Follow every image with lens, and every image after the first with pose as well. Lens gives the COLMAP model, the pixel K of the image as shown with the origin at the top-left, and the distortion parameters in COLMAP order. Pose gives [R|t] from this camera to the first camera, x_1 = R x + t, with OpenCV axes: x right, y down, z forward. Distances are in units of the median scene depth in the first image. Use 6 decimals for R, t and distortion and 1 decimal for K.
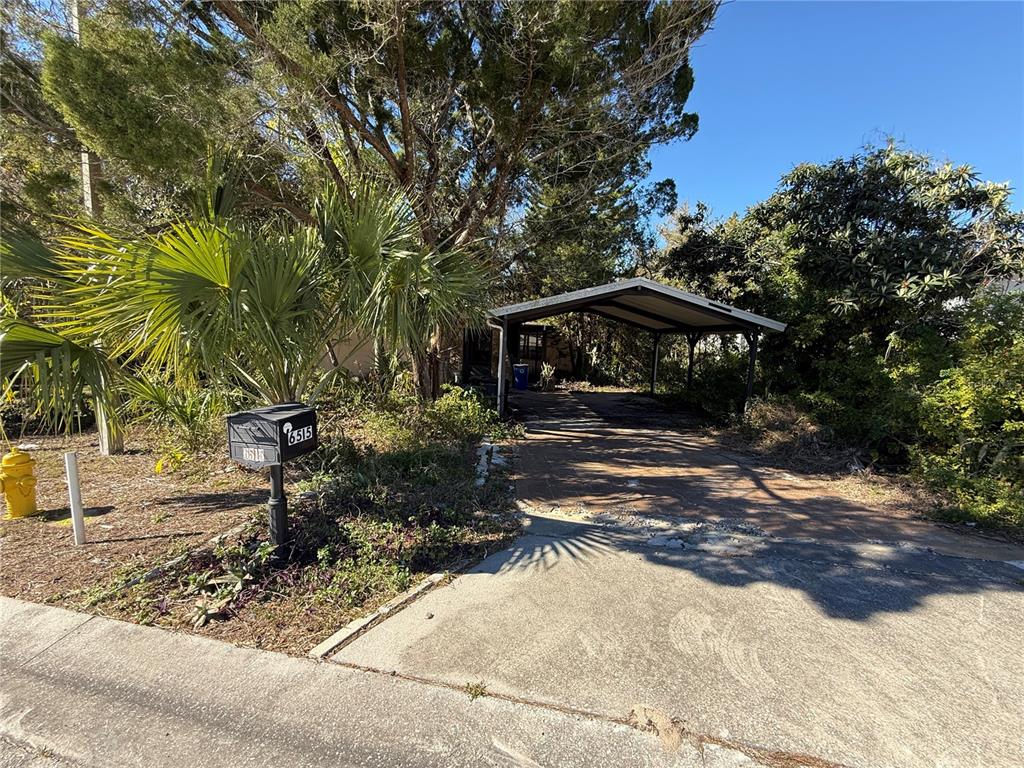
lens RADIAL K [[397.6, 0, 511.1], [0, 397.6, 386.9], [0, 0, 1]] dist [-0.000920, -0.000084]
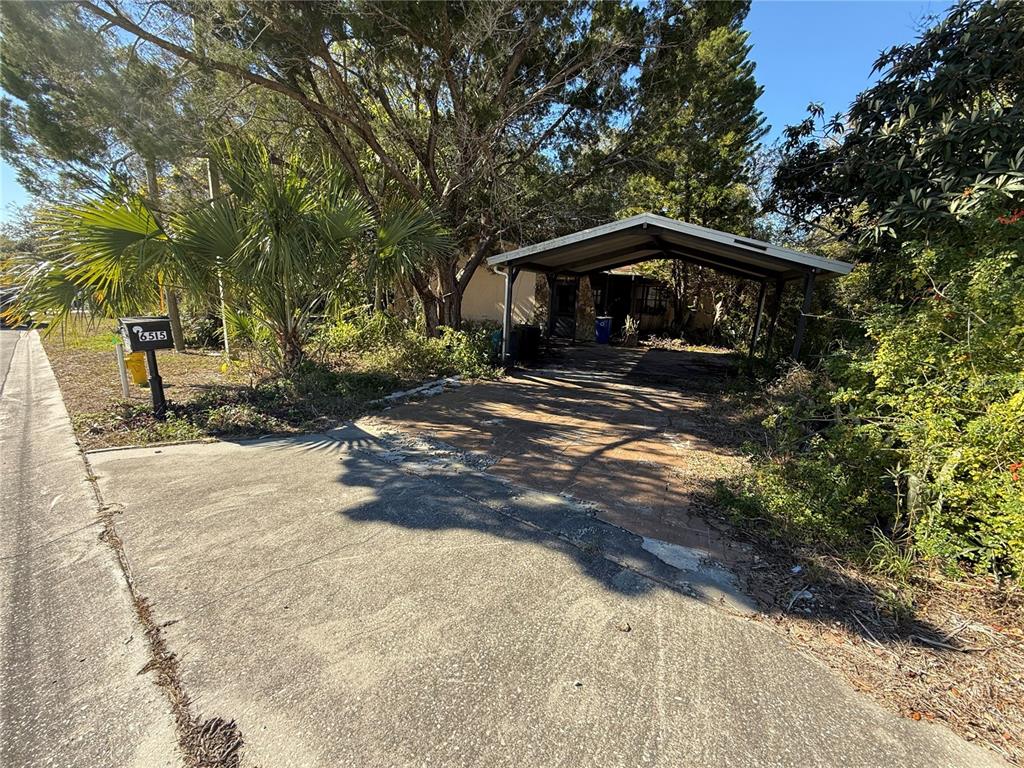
lens RADIAL K [[397.6, 0, 511.1], [0, 397.6, 386.9], [0, 0, 1]] dist [-0.000920, -0.000084]
pose [[0.904540, 0.105136, -0.413223, 0.364865], [-0.060051, 0.990876, 0.120657, 0.012340], [0.422138, -0.084324, 0.902601, 0.044801]]
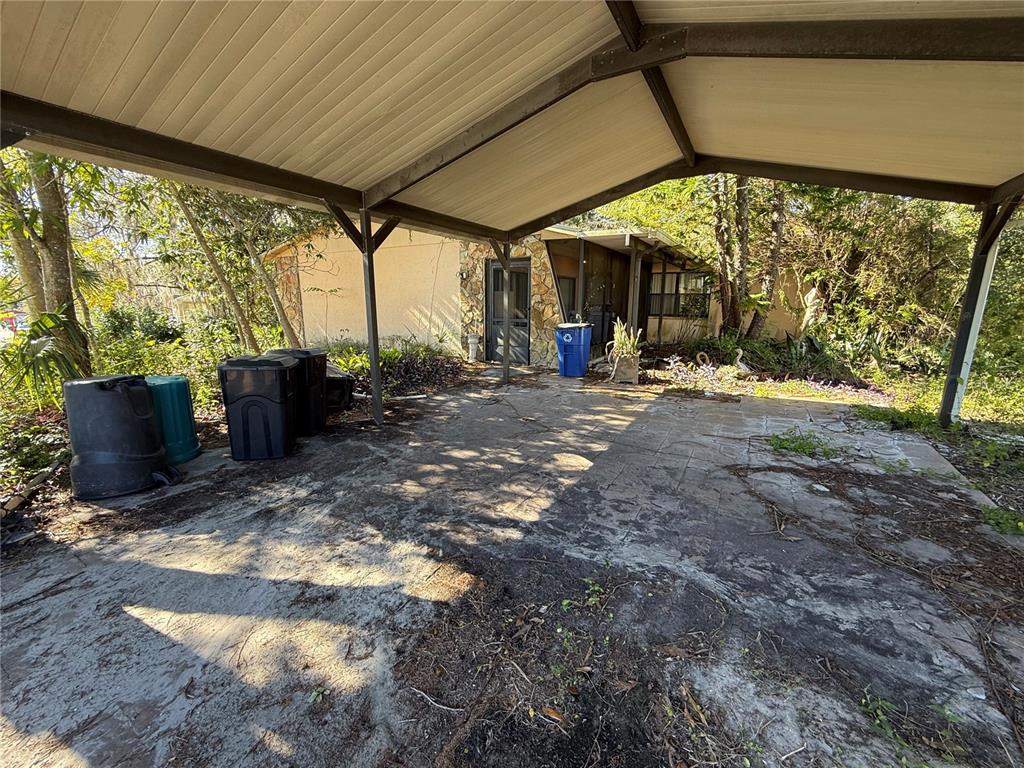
lens RADIAL K [[409.4, 0, 509.1], [0, 409.4, 381.5], [0, 0, 1]] dist [0.000559, 0.000127]
pose [[0.851557, 0.070337, -0.519523, 0.340401], [-0.033210, 0.996206, 0.080440, -0.038770], [0.523210, -0.051246, 0.850662, 0.832578]]
